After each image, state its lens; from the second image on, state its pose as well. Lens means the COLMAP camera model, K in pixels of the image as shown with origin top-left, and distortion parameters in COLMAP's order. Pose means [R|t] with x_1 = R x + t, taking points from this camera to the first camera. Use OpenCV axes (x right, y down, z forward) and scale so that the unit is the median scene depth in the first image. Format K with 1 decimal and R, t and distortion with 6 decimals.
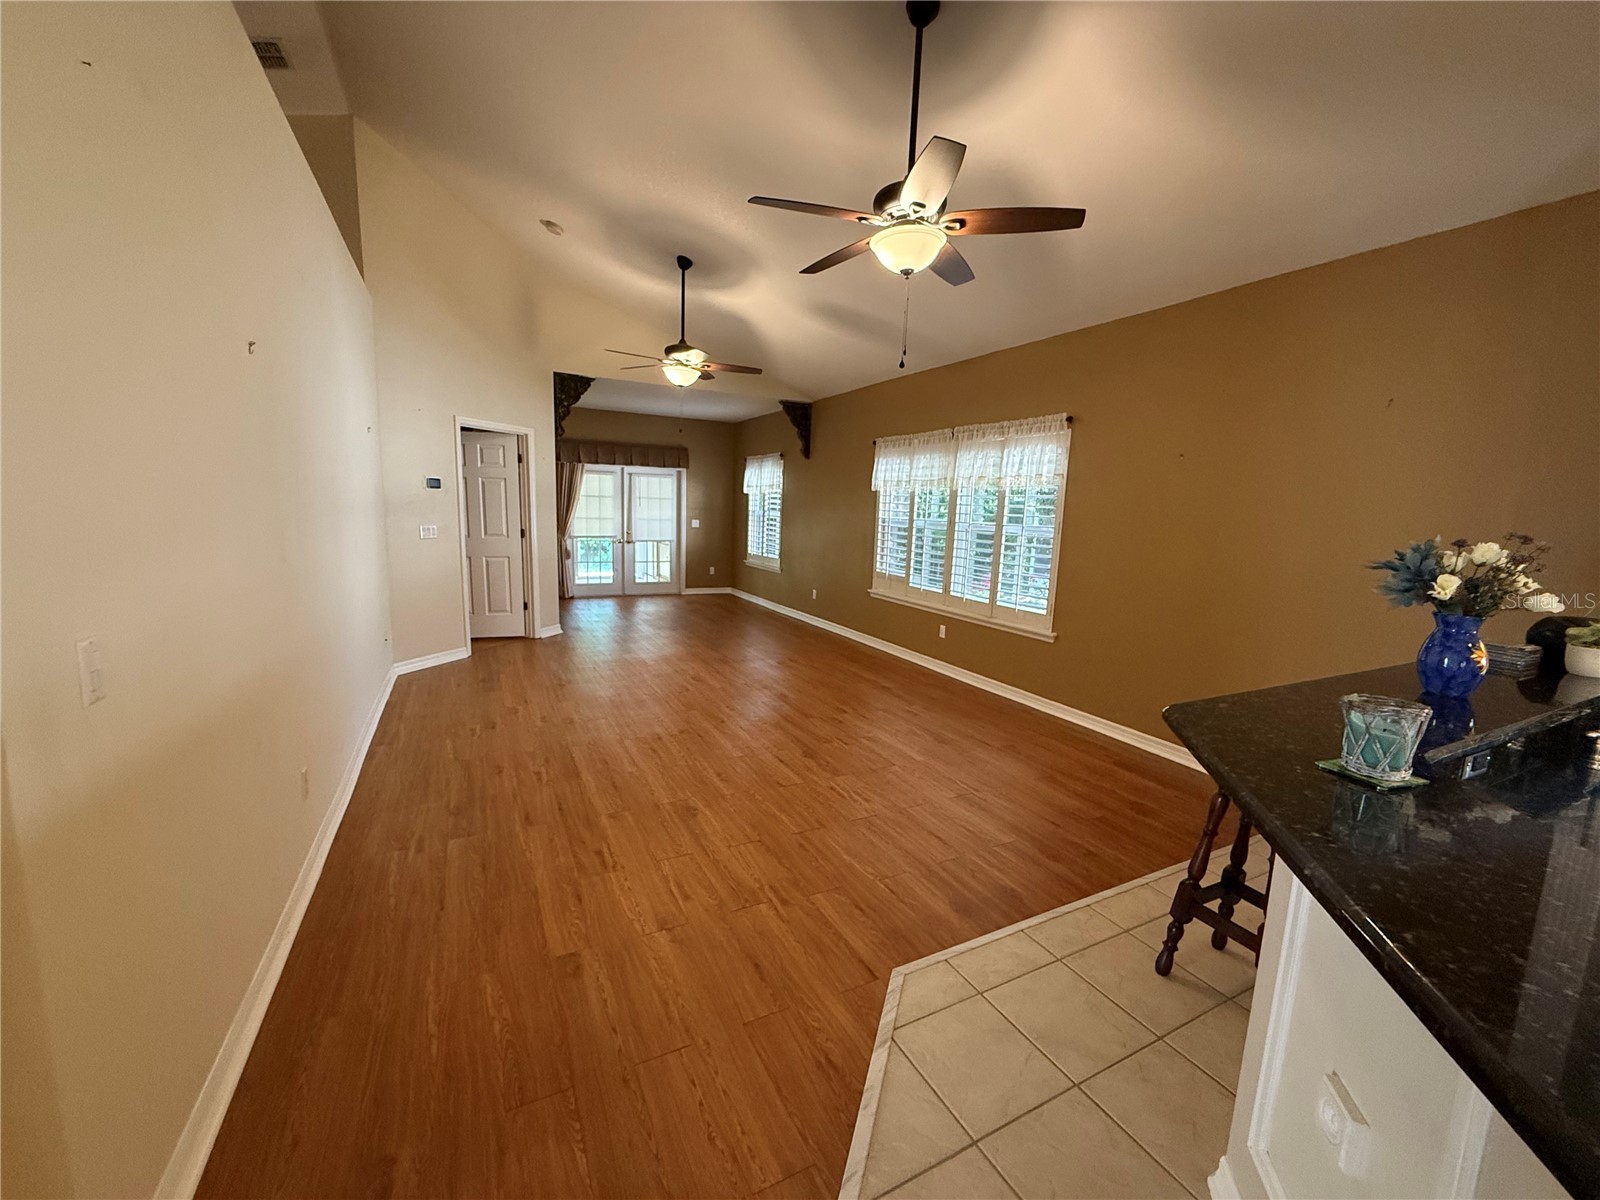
lens RADIAL K [[636.5, 0, 797.0], [0, 636.5, 604.1], [0, 0, 1]] dist [-0.001368, 0.000472]
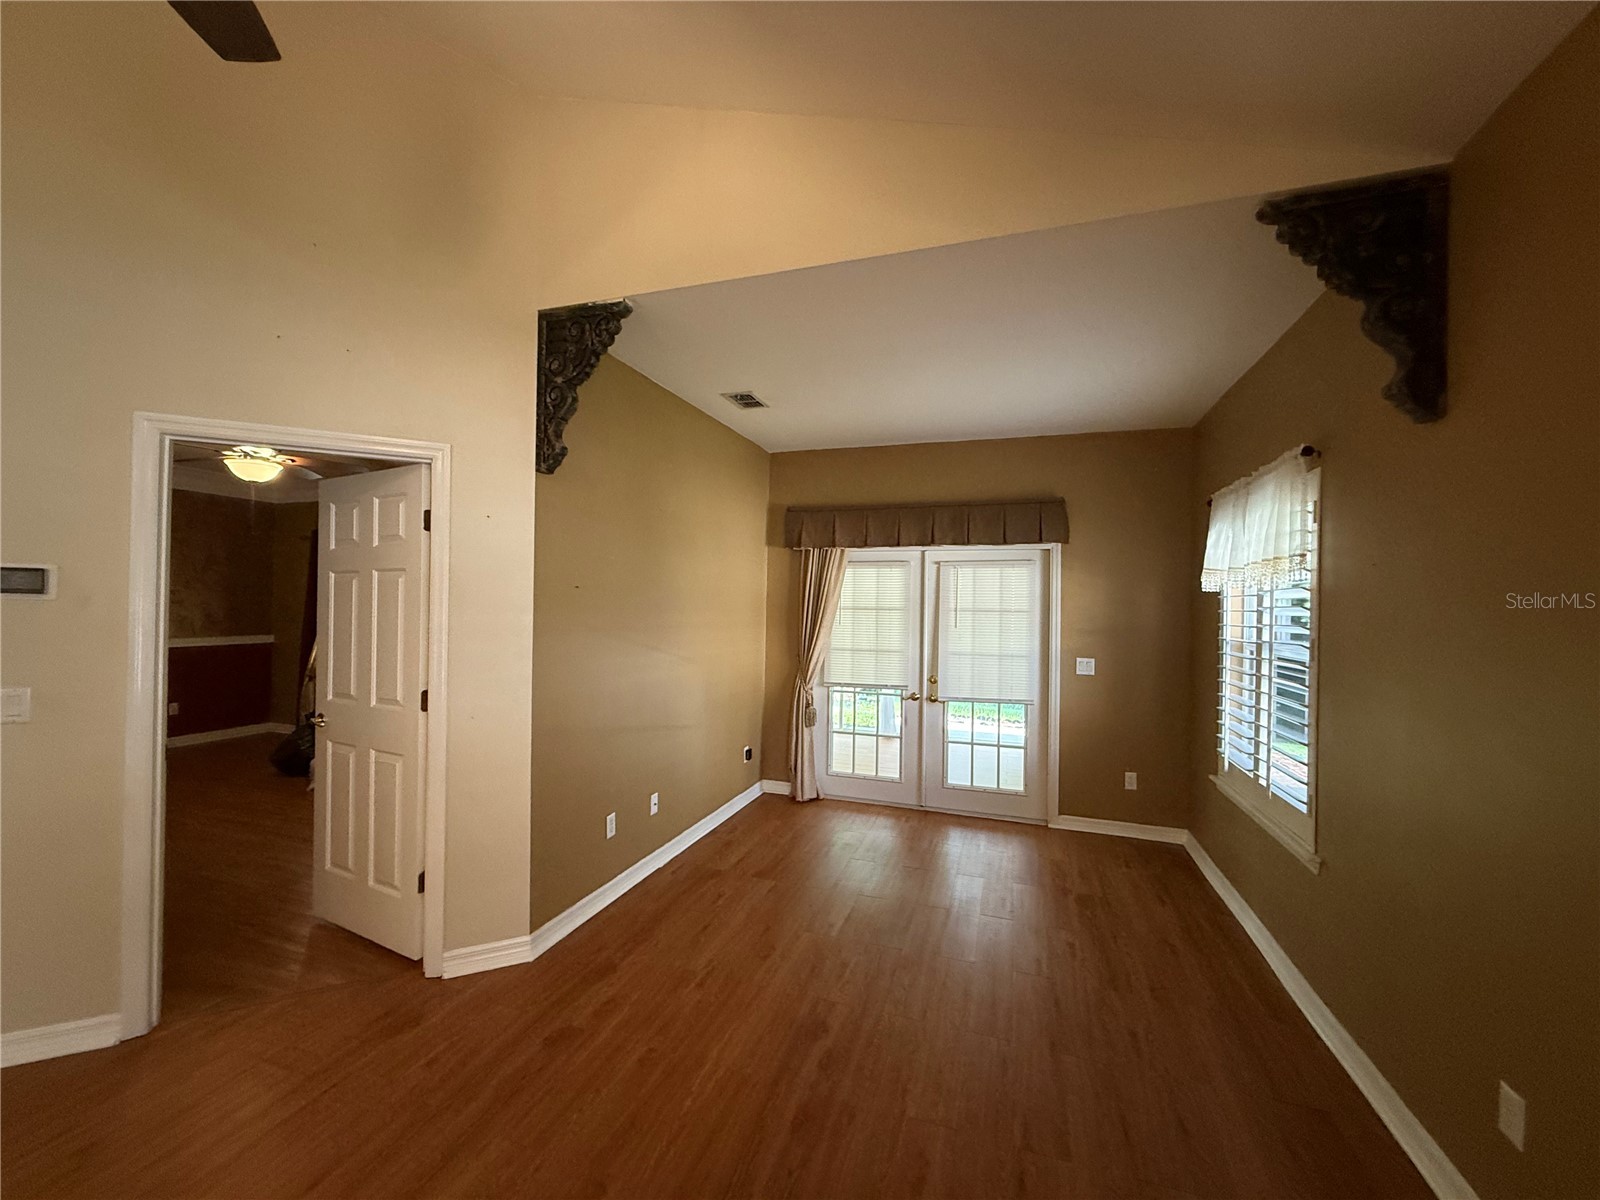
lens RADIAL K [[636.5, 0, 794.2], [0, 636.5, 602.4], [0, 0, 1]] dist [-0.001368, 0.000472]
pose [[0.694300, -0.025303, -0.719241, 0.016722], [-0.105034, 0.985119, -0.136049, -0.095168], [0.711980, 0.170004, 0.681310, 0.588953]]
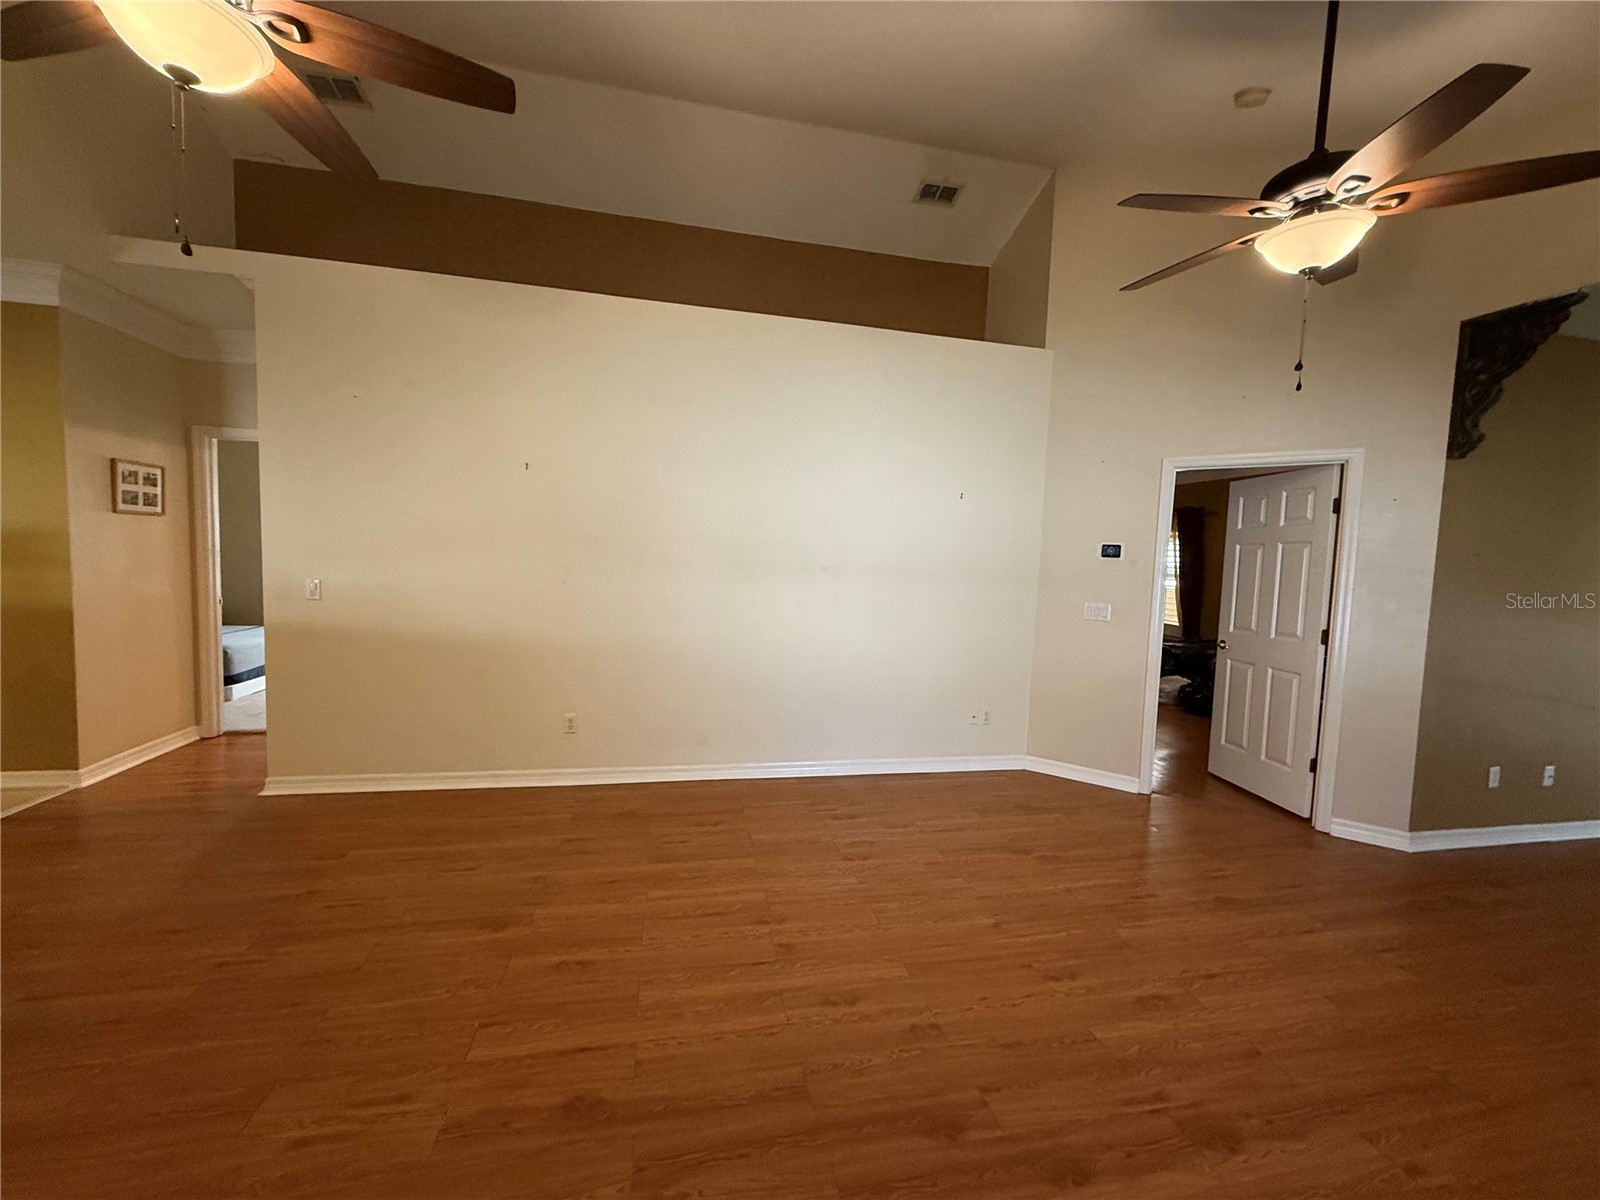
lens RADIAL K [[636.5, 0, 796.0], [0, 636.5, 600.6], [0, 0, 1]] dist [-0.001368, 0.000472]
pose [[-0.254567, 0.025994, -0.966706, 0.153537], [-0.194578, 0.977818, 0.077532, -0.063615], [0.947278, 0.207837, -0.243862, 0.459761]]
